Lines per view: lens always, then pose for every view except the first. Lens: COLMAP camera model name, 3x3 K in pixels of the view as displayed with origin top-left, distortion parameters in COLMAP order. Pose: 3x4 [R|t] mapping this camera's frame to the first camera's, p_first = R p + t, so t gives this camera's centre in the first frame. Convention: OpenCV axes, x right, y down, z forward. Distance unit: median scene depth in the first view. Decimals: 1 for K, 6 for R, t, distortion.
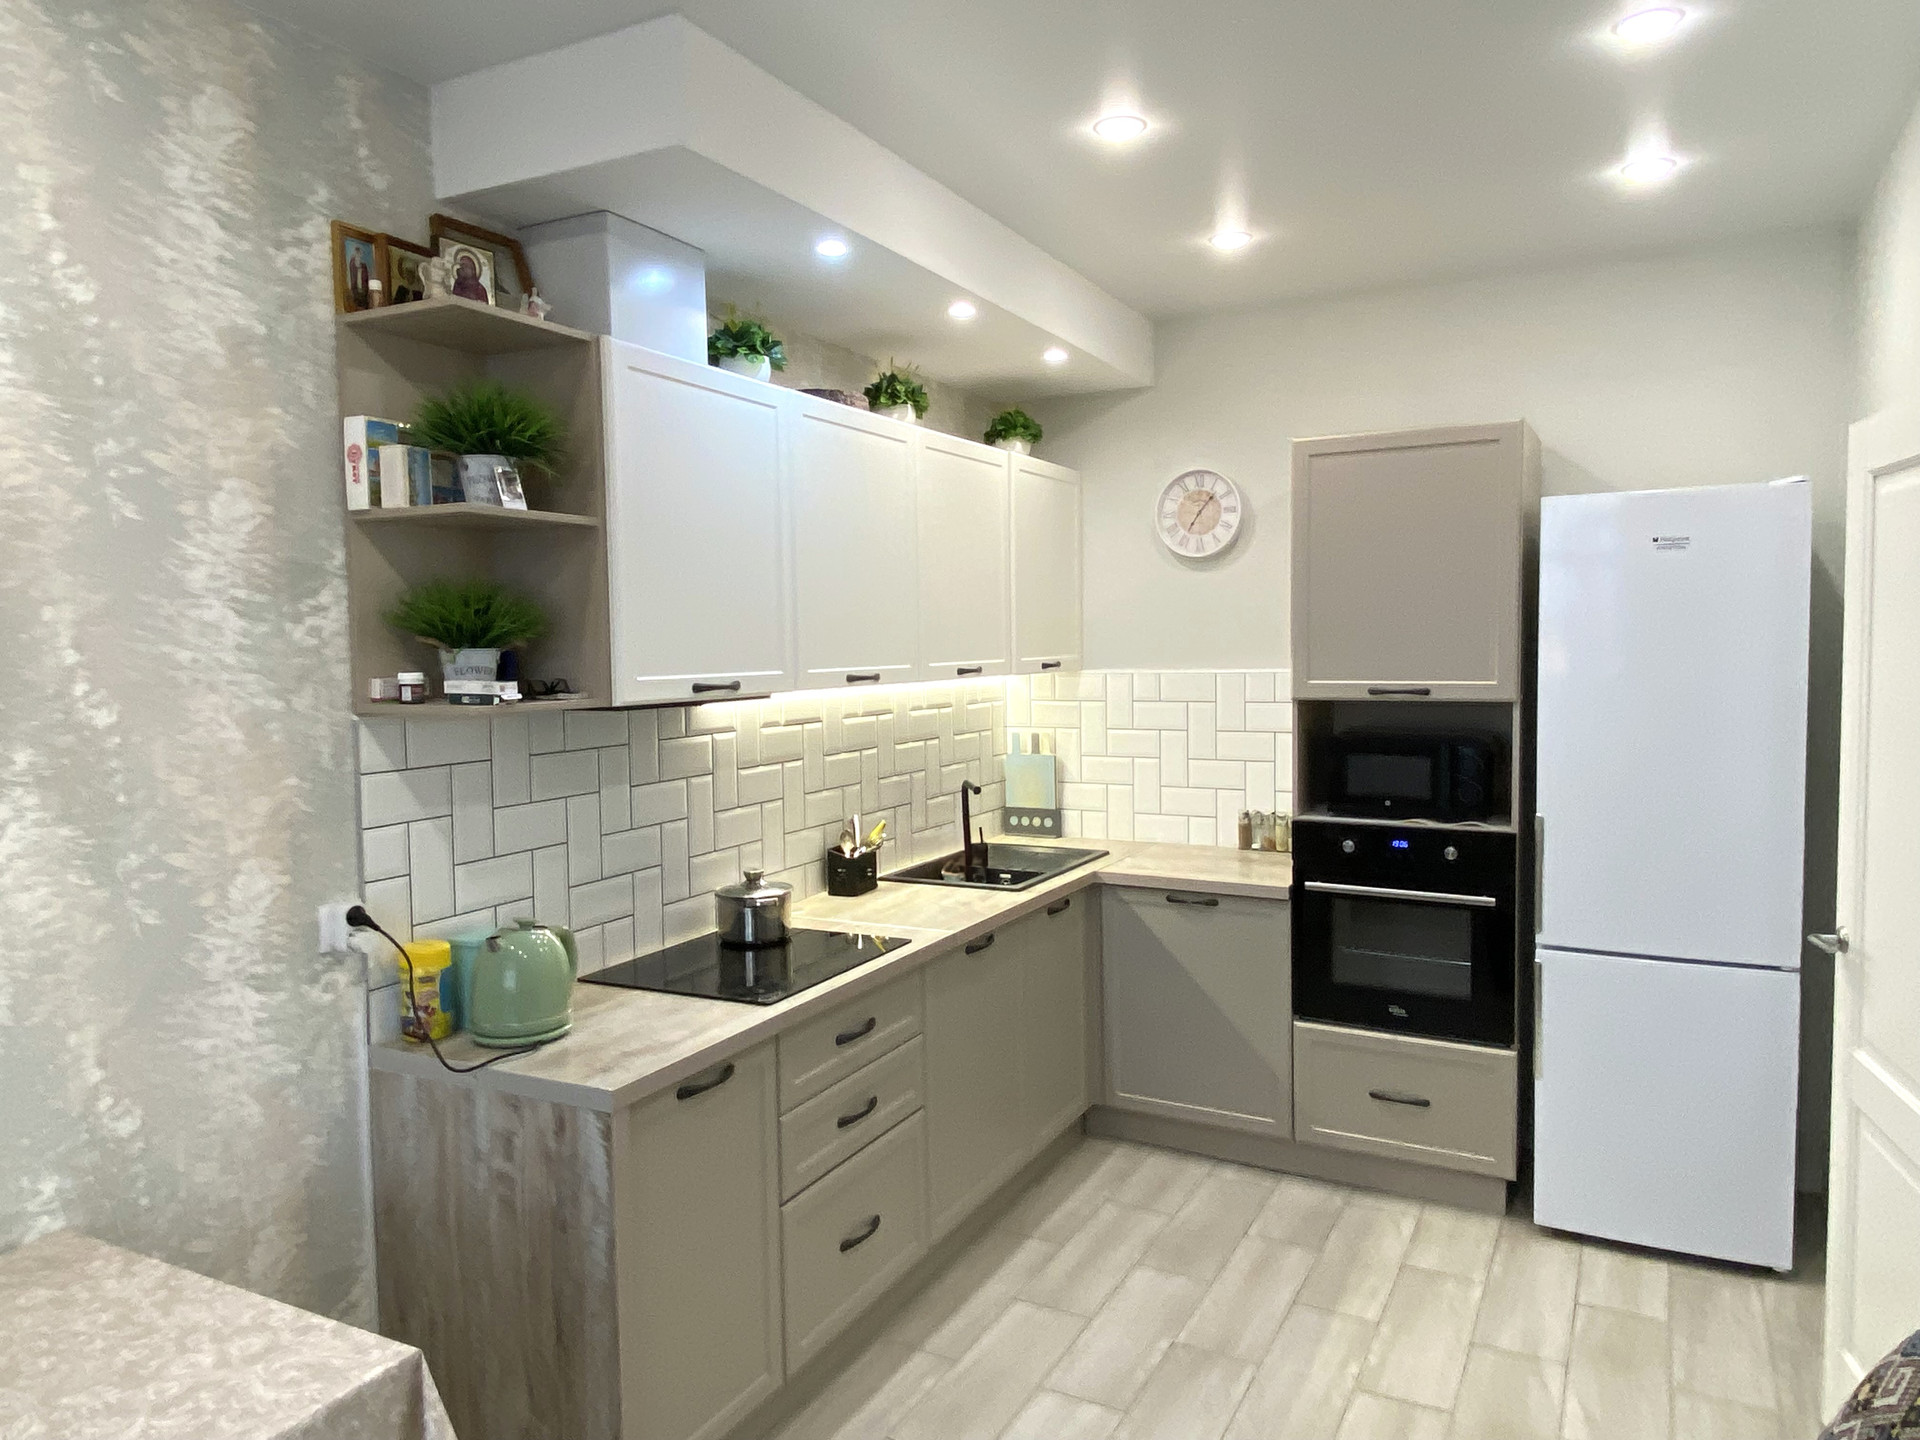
lens RADIAL K [[1264.5, 0, 961.9], [0, 1264.5, 713.2], [0, 0, 1]] dist [0.078722, -0.086529]
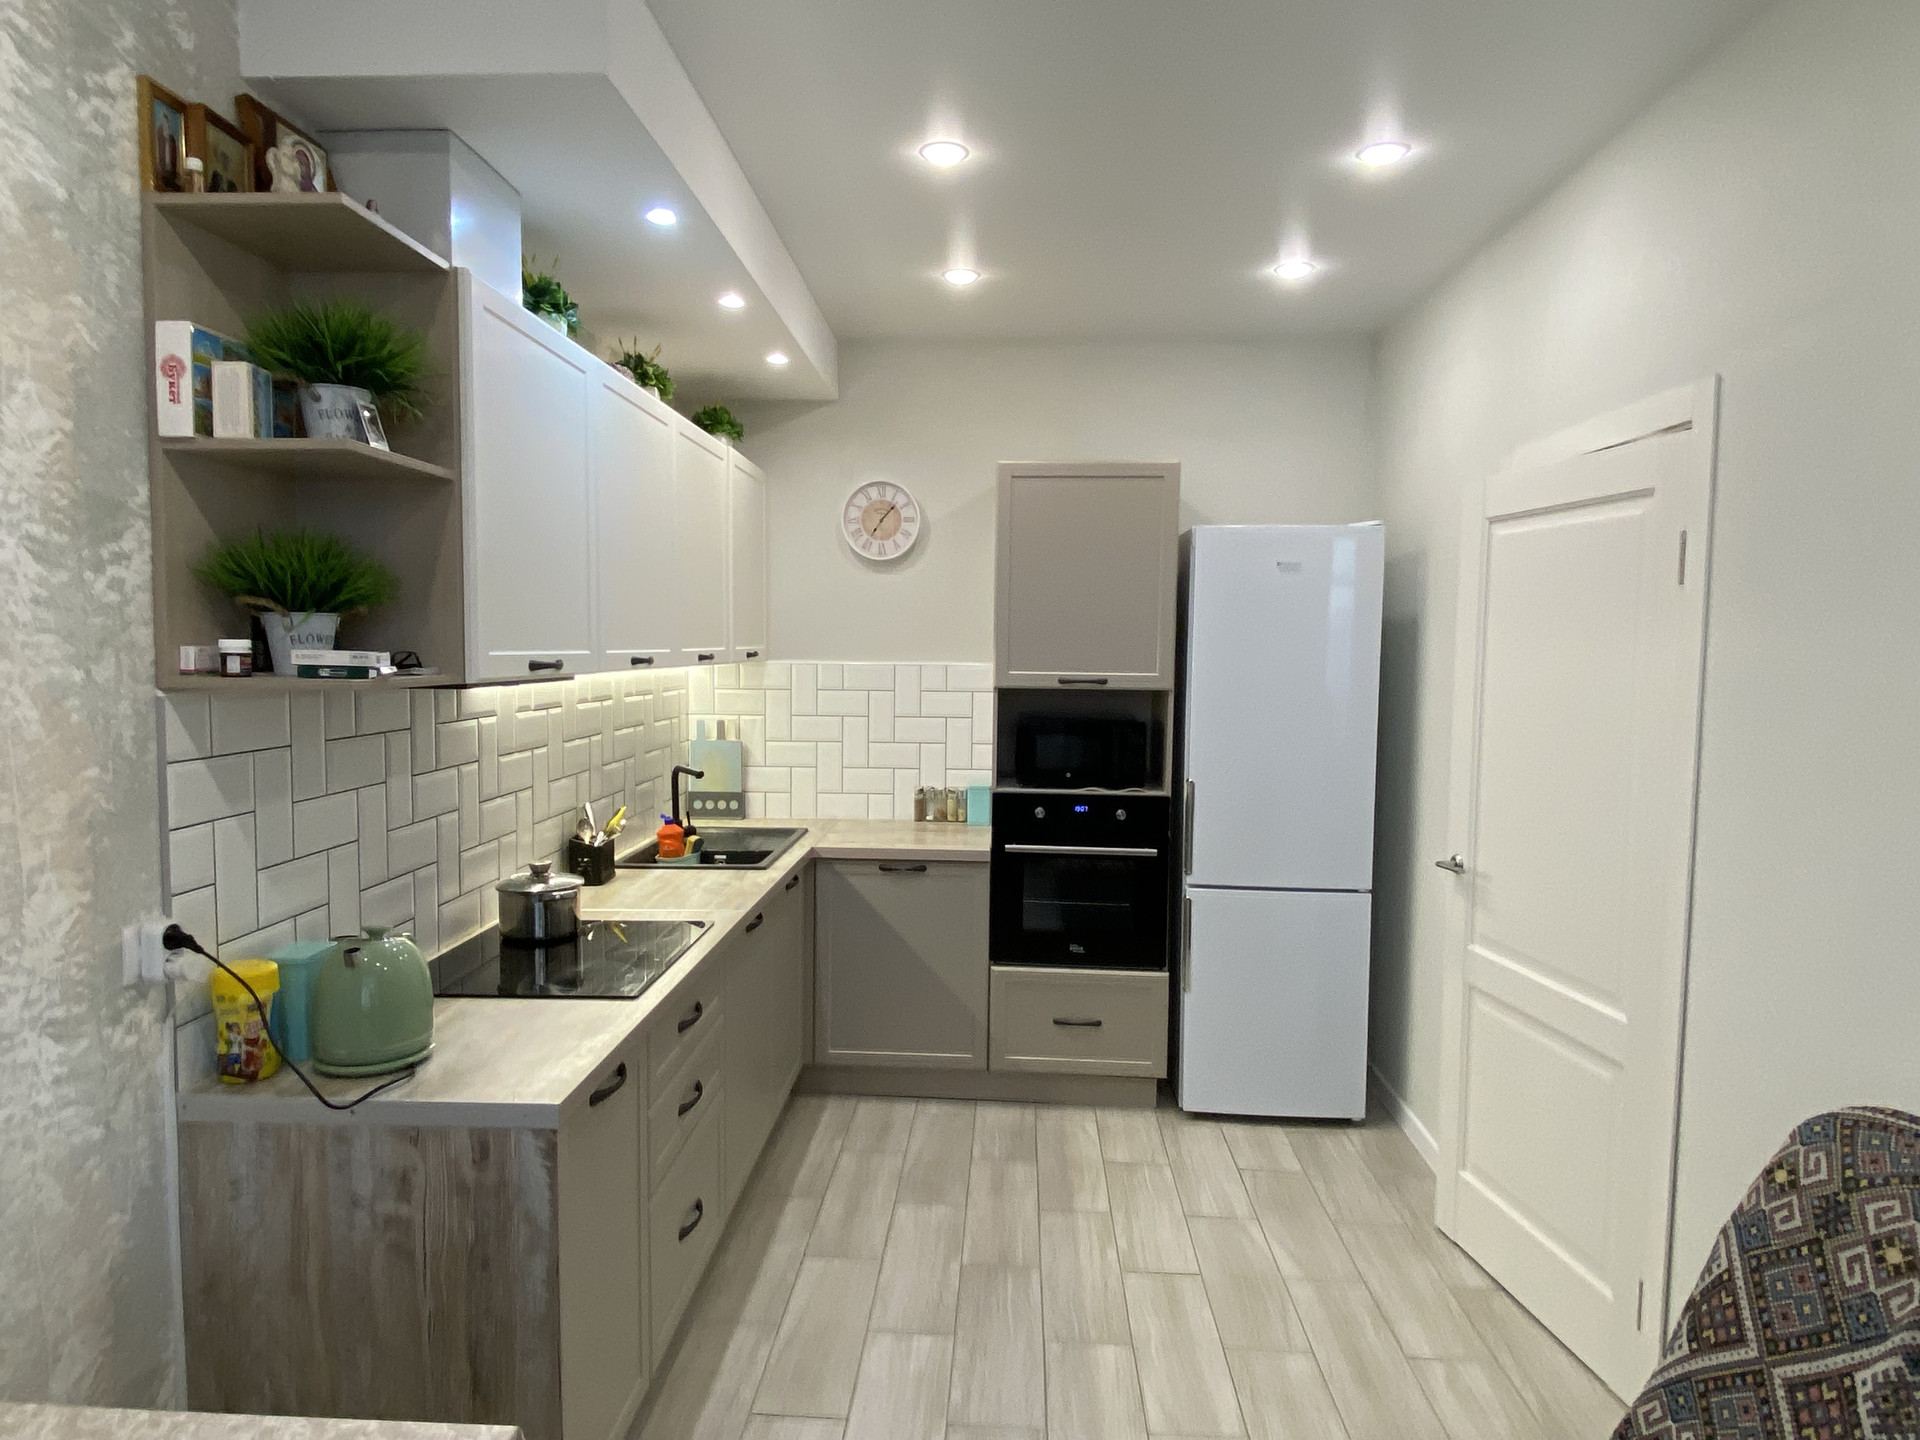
lens RADIAL K [[1137.9, 0, 948.0], [0, 1137.9, 717.0], [0, 0, 1]] dist [0.054195, -0.045420]
pose [[0.911632, -0.002779, 0.410997, -0.315600], [-0.000181, 0.999974, 0.007162, 0.013019], [-0.411006, -0.006603, 0.911609, 0.126909]]
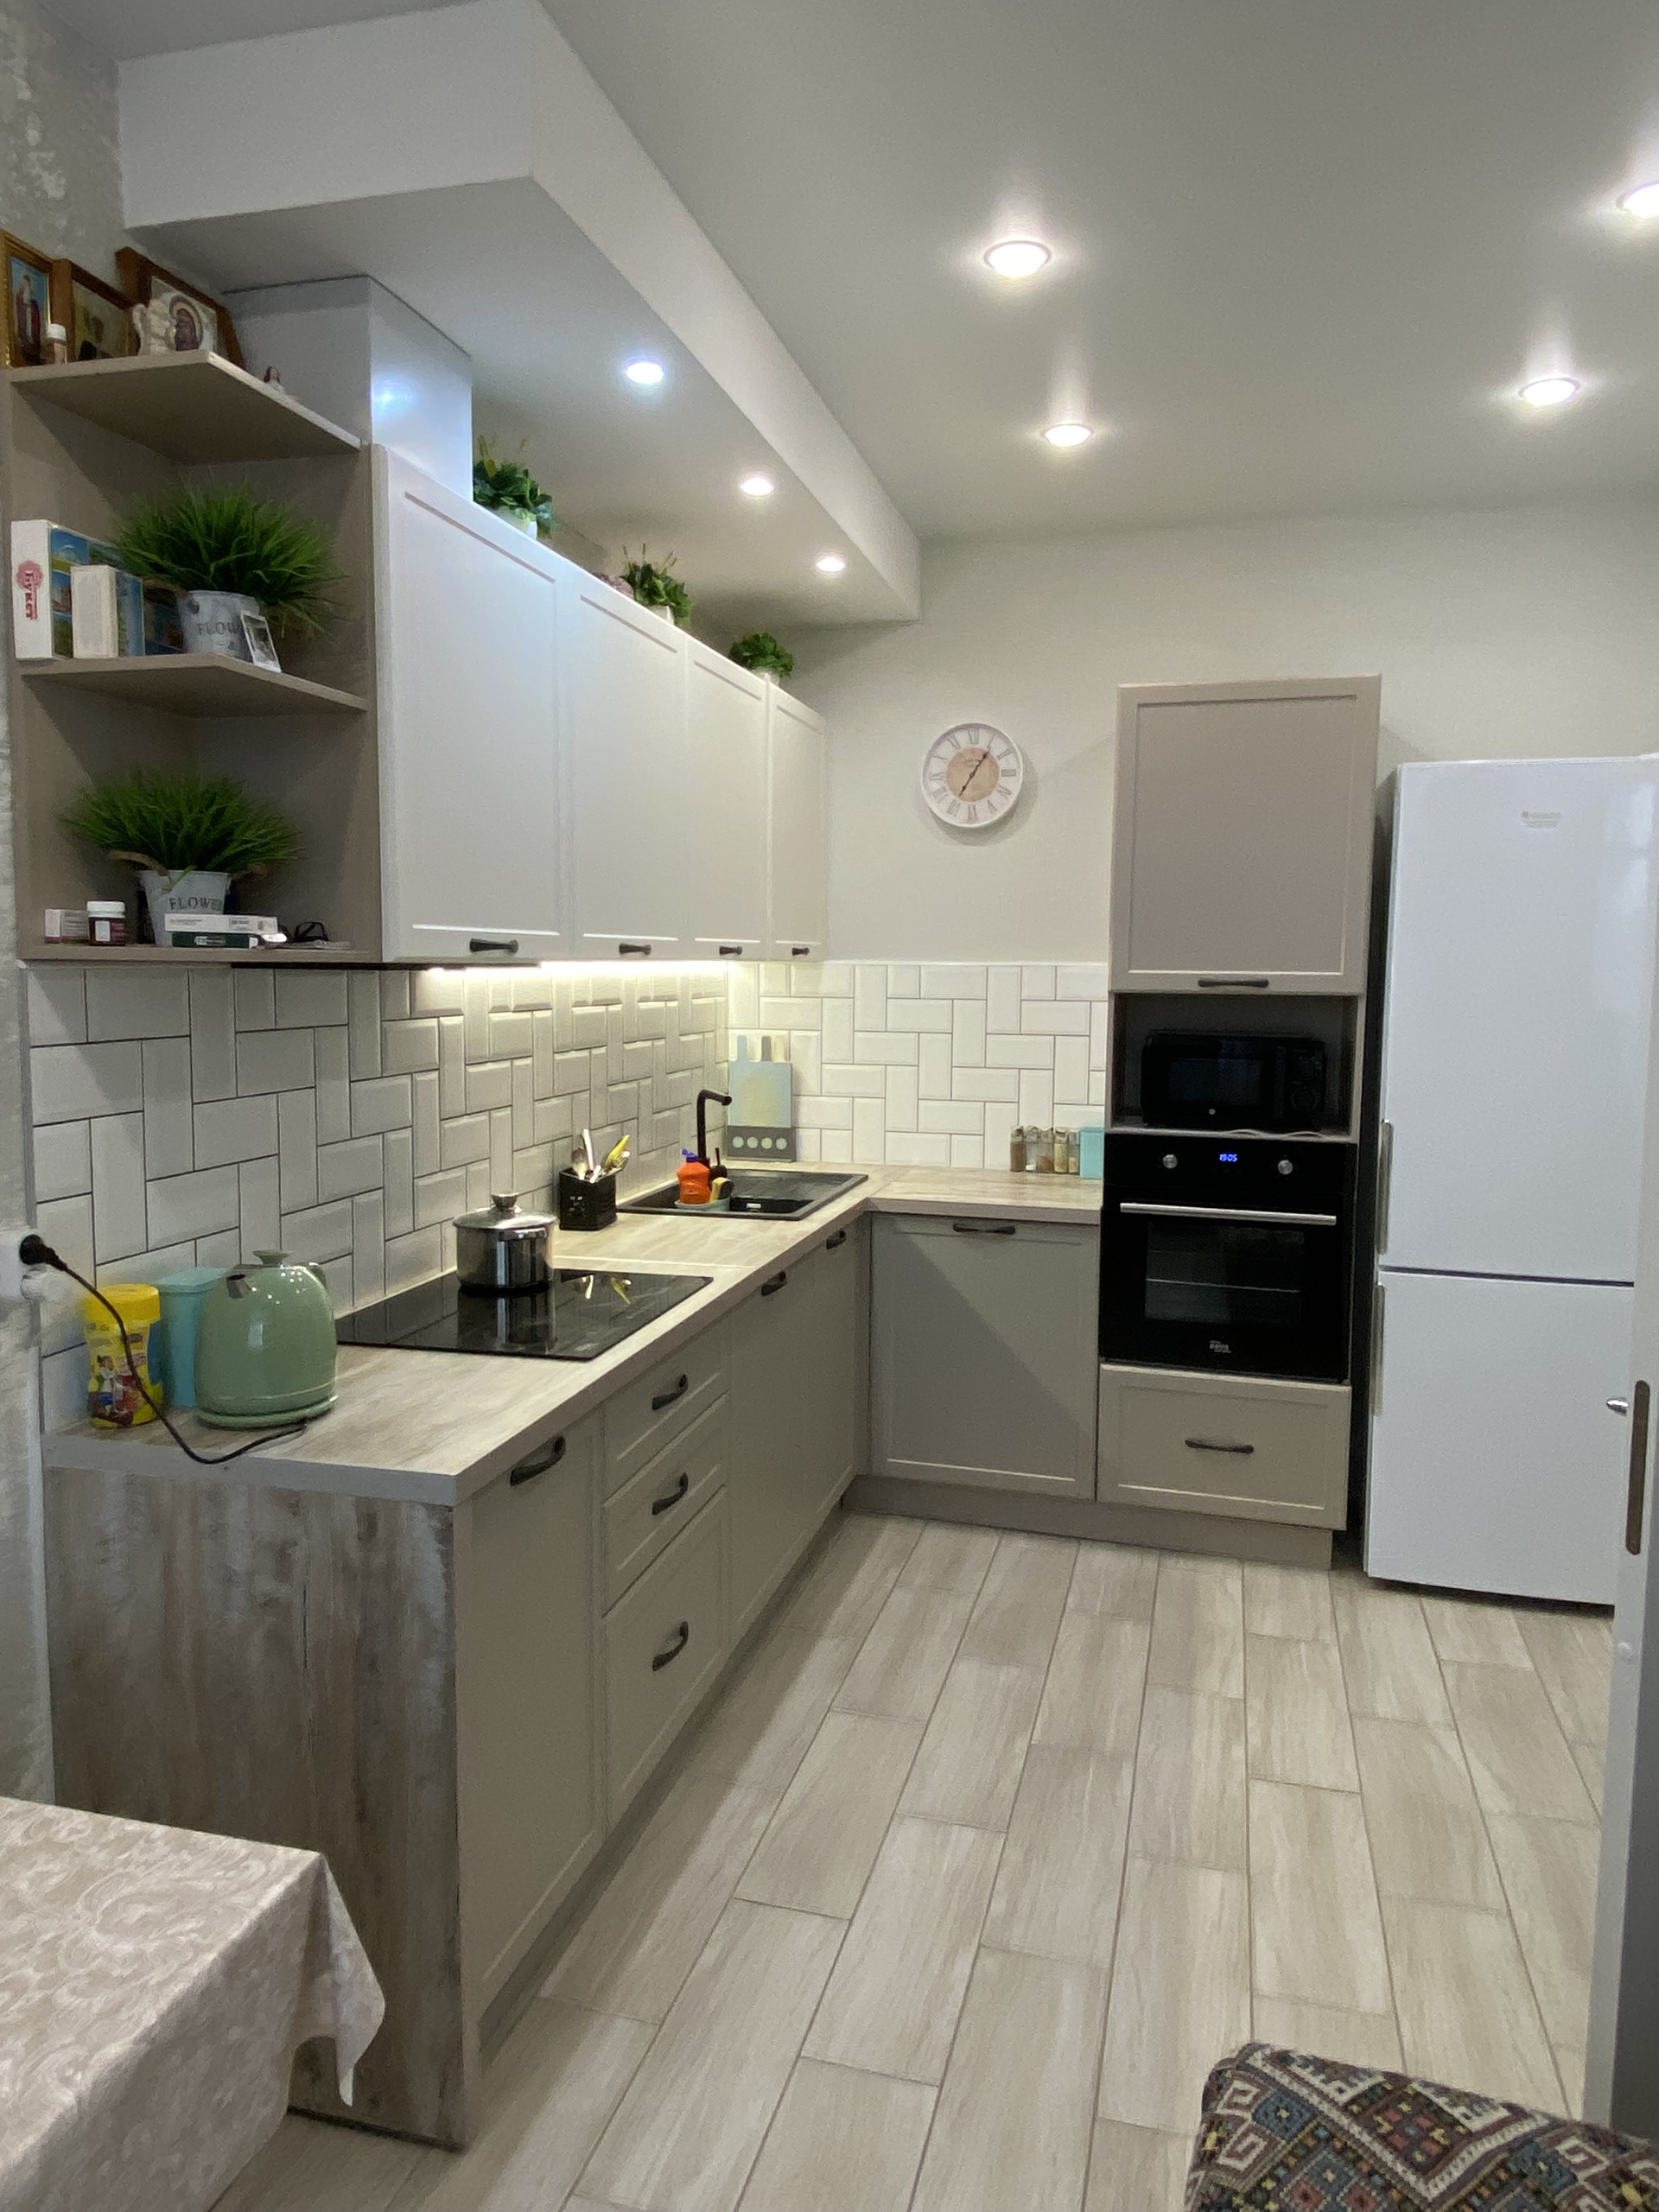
lens RADIAL K [[1456.8, 0, 831.5], [0, 1456.8, 1084.2], [0, 0, 1]] dist [0.078722, -0.086529]
pose [[0.975174, 0.003737, 0.221410, -0.221931], [-0.010084, 0.999570, 0.027543, 0.041302], [-0.221212, -0.029092, 0.974792, 0.123054]]
